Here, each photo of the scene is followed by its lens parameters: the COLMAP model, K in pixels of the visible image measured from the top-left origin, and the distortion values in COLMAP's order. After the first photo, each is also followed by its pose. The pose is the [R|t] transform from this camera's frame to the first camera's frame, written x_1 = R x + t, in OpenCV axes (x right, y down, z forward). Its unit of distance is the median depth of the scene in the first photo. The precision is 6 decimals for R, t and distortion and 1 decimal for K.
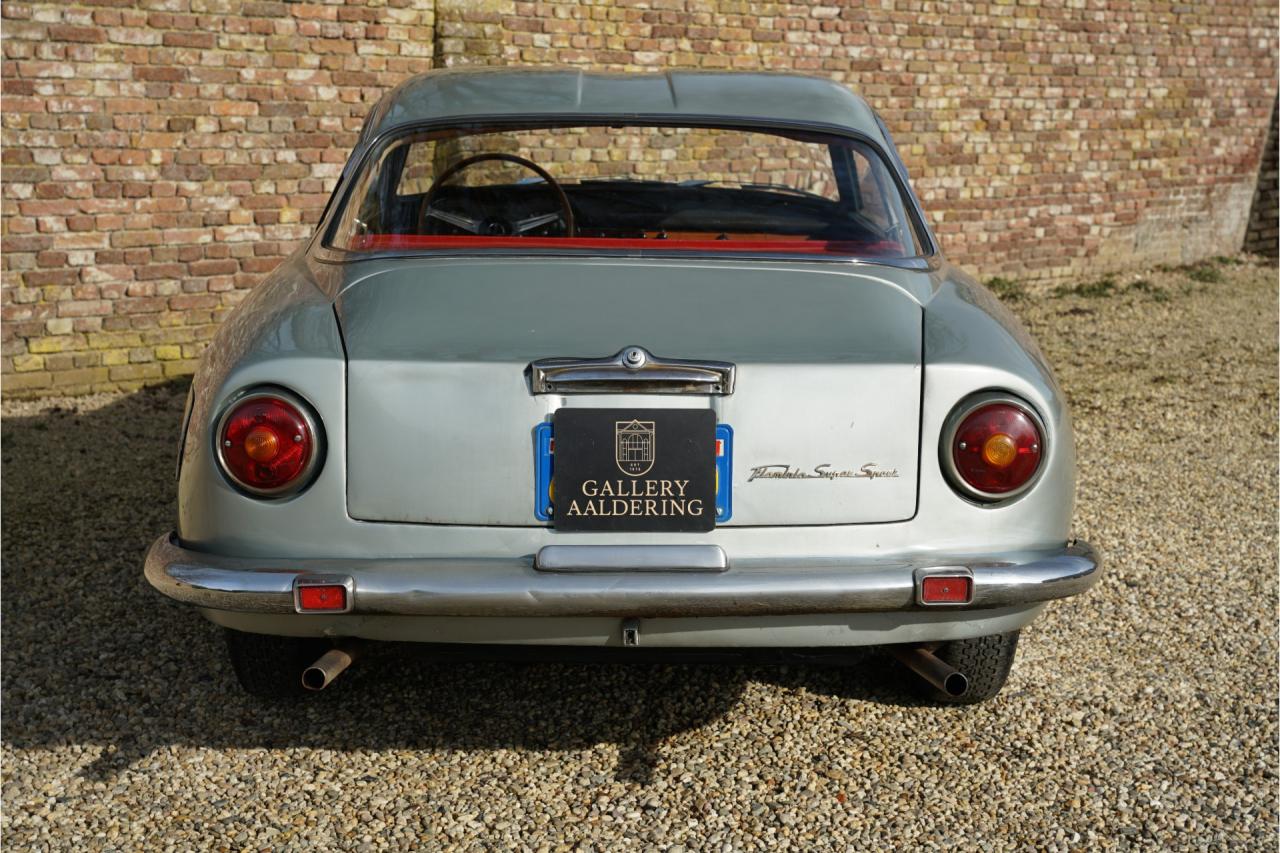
lens RADIAL K [[2015.8, 0, 650.4], [0, 2015.8, 429.5], [0, 0, 1]] dist [0.138254, 0.440857]
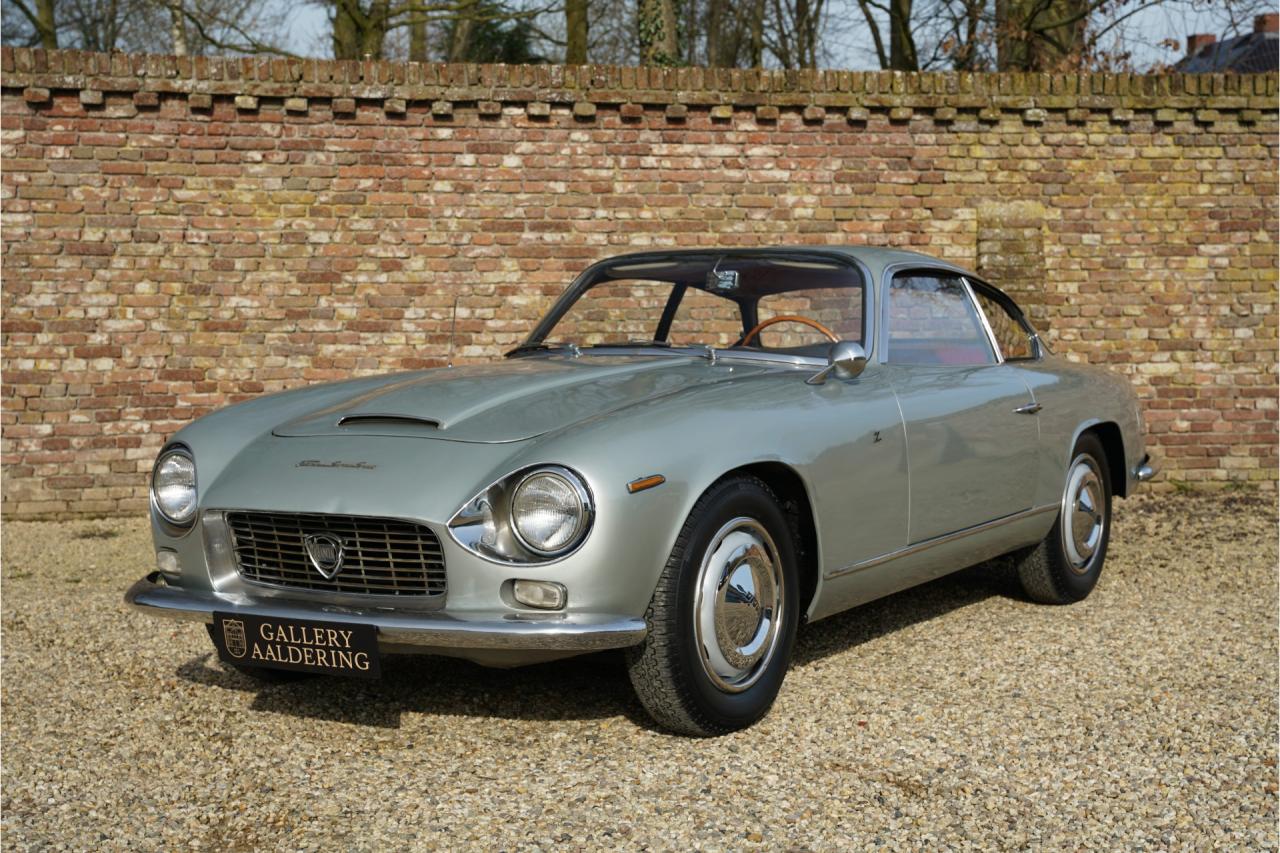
lens RADIAL K [[1931.7, 0, 643.7], [0, 1931.7, 428.1], [0, 0, 1]] dist [0.111400, 0.454093]
pose [[0.798816, 0.014984, -0.601389, 1.056209], [-0.082692, 0.992935, -0.085098, 0.087896], [0.595865, 0.117708, 0.794411, -0.105118]]
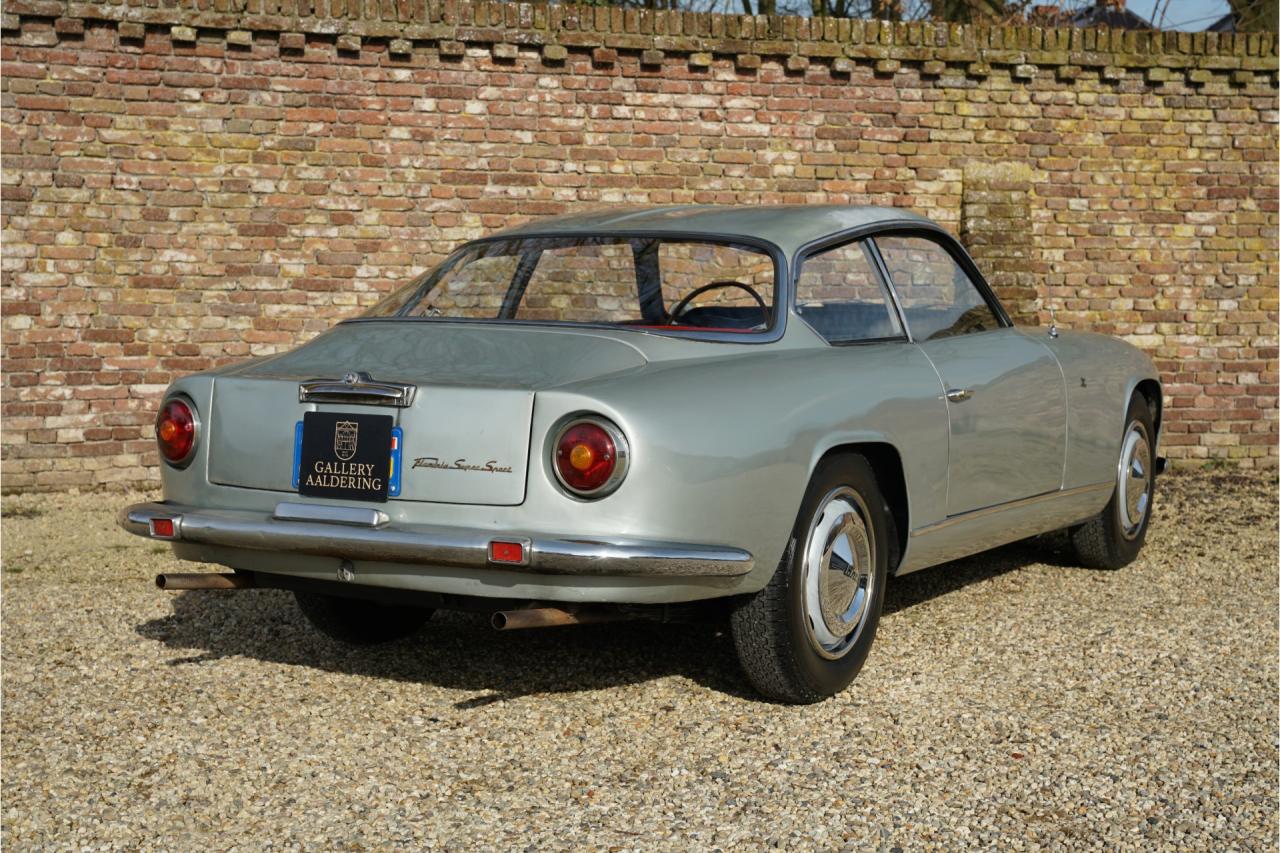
lens RADIAL K [[1922.0, 0, 644.8], [0, 1922.0, 429.3], [0, 0, 1]] dist [0.097683, 0.506762]
pose [[0.848850, 0.034886, -0.527482, 0.783944], [-0.084651, 0.993914, -0.070490, 0.069773], [0.521813, 0.104487, 0.846637, -0.049656]]
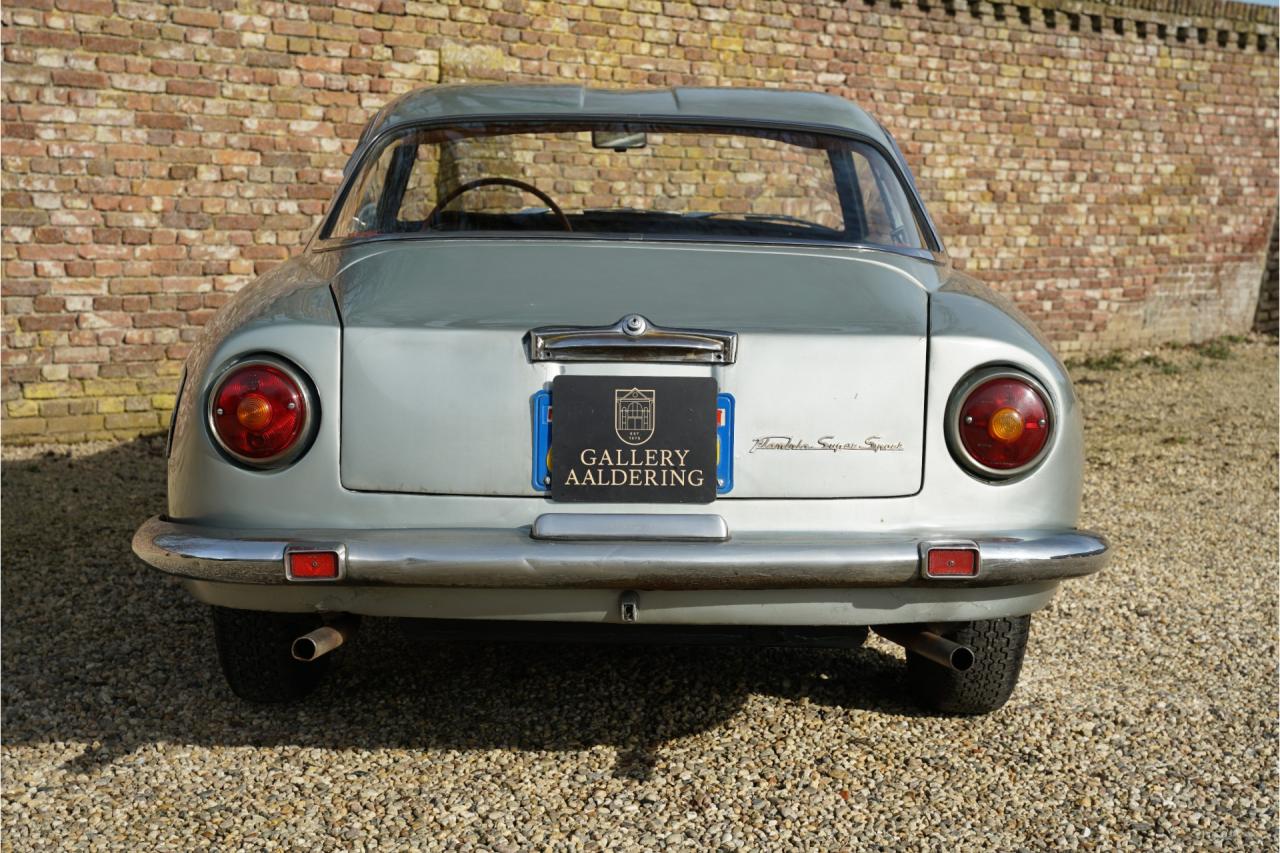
lens RADIAL K [[2038.9, 0, 651.2], [0, 2038.9, 430.4], [0, 0, 1]] dist [0.144218, 0.446085]
pose [[0.999978, 0.006333, -0.001721, 0.001893], [-0.006415, 0.998603, -0.052456, 0.059039], [0.001387, 0.052466, 0.998622, 0.008269]]
